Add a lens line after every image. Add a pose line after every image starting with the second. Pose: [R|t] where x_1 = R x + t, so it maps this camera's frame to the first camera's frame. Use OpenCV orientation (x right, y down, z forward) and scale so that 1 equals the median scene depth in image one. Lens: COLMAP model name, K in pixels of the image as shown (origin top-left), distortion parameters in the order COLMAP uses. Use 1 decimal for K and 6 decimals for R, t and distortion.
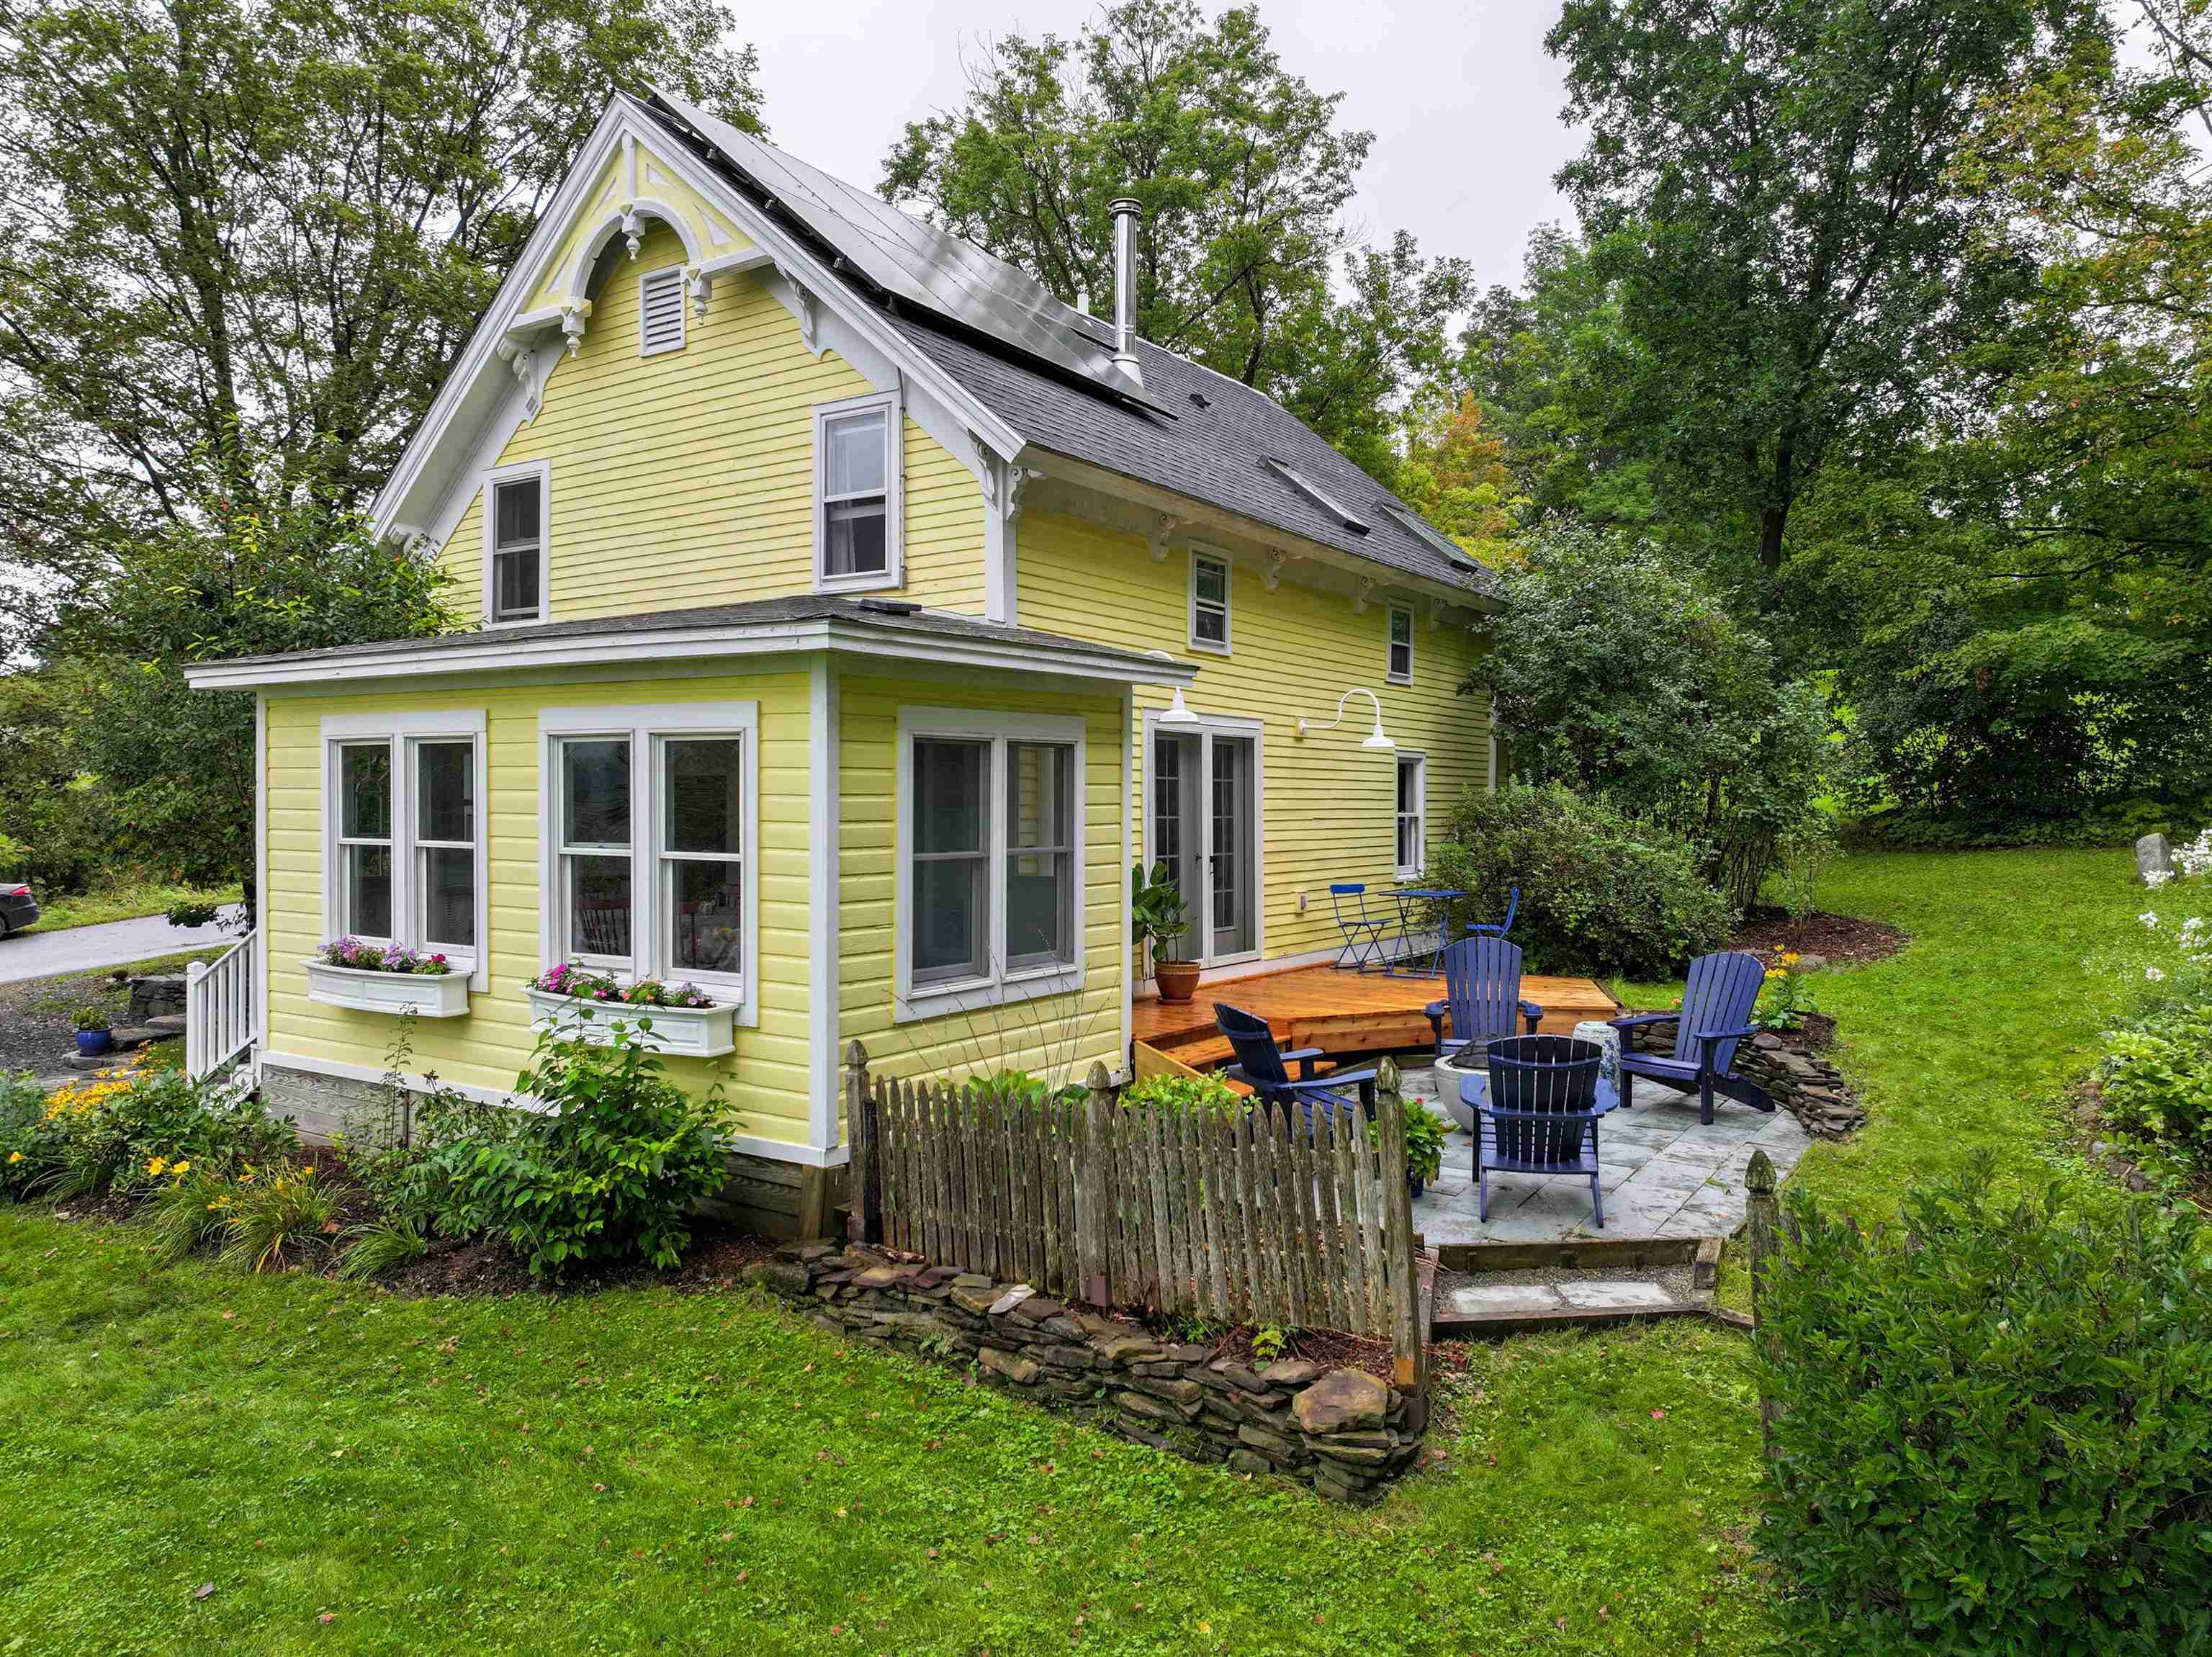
lens RADIAL K [[1525.8, 0, 1098.9], [0, 1525.8, 822.8], [0, 0, 1]] dist [0.033830, -0.040898]
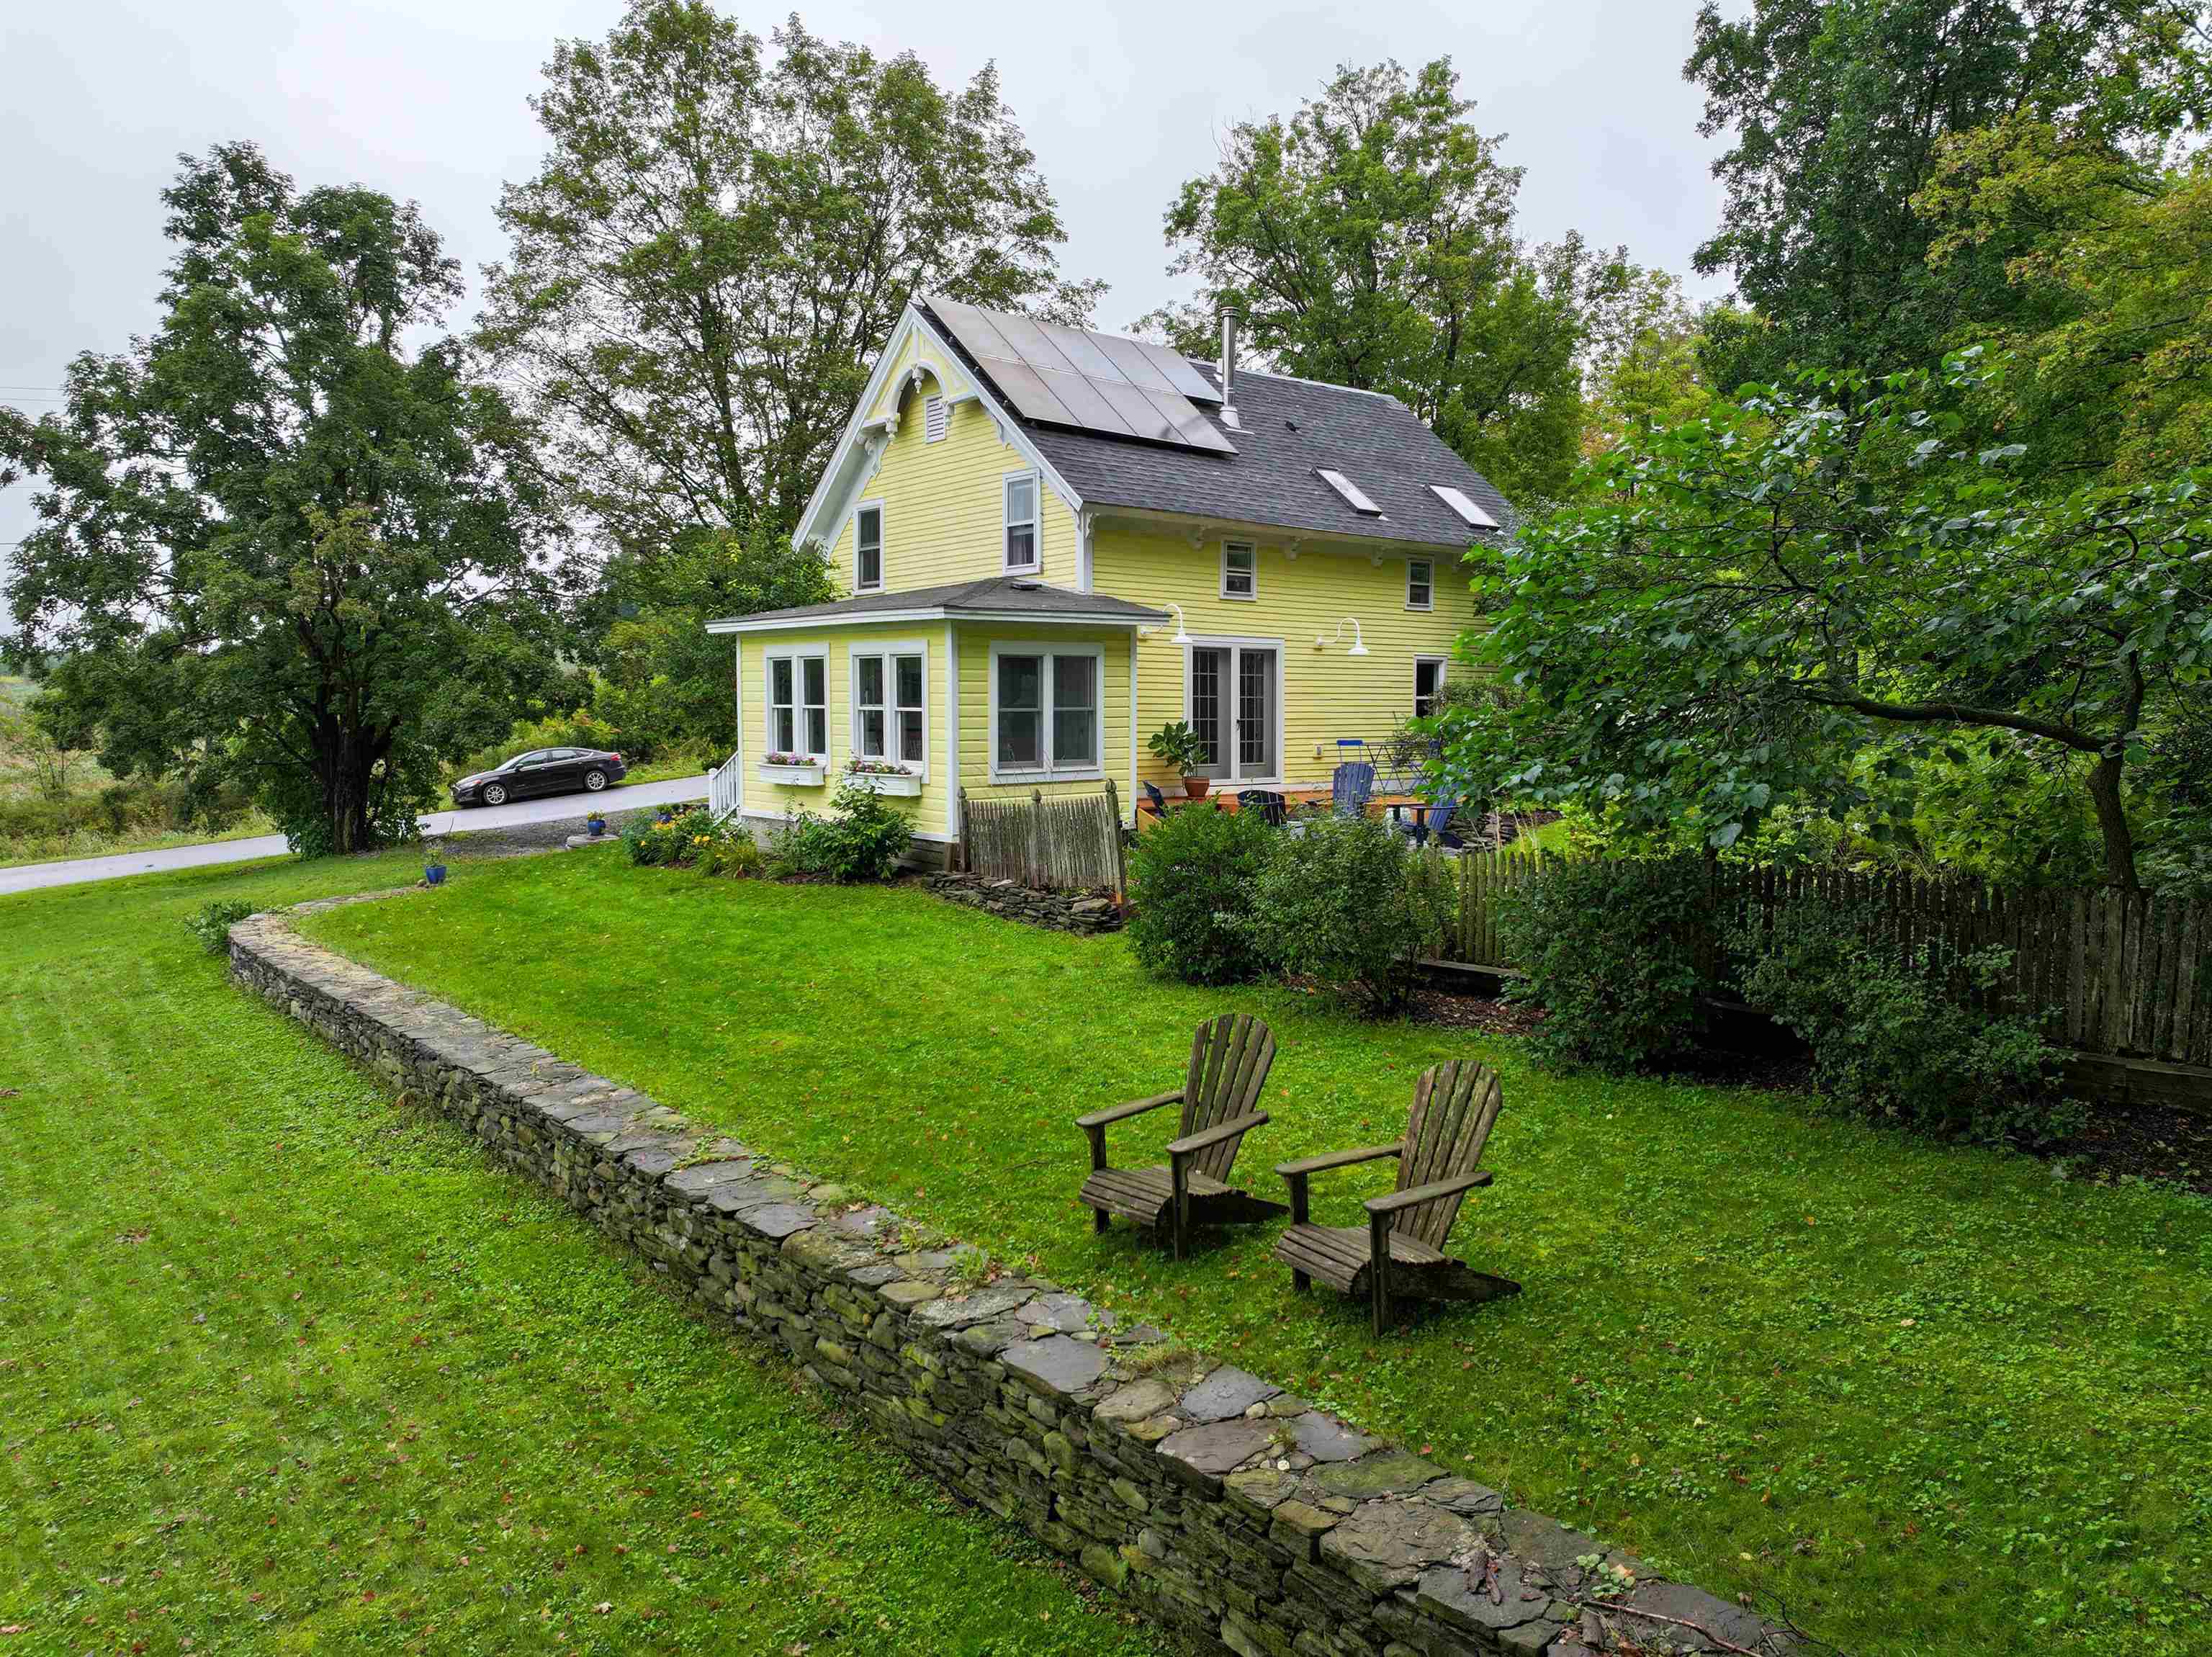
lens RADIAL K [[1525.8, 0, 1098.9], [0, 1525.8, 822.8], [0, 0, 1]] dist [0.033830, -0.040898]
pose [[0.957688, 0.020586, -0.287070, 0.467246], [-0.002557, 0.998008, 0.063036, 0.033205], [0.287796, -0.059635, 0.955833, -0.764607]]
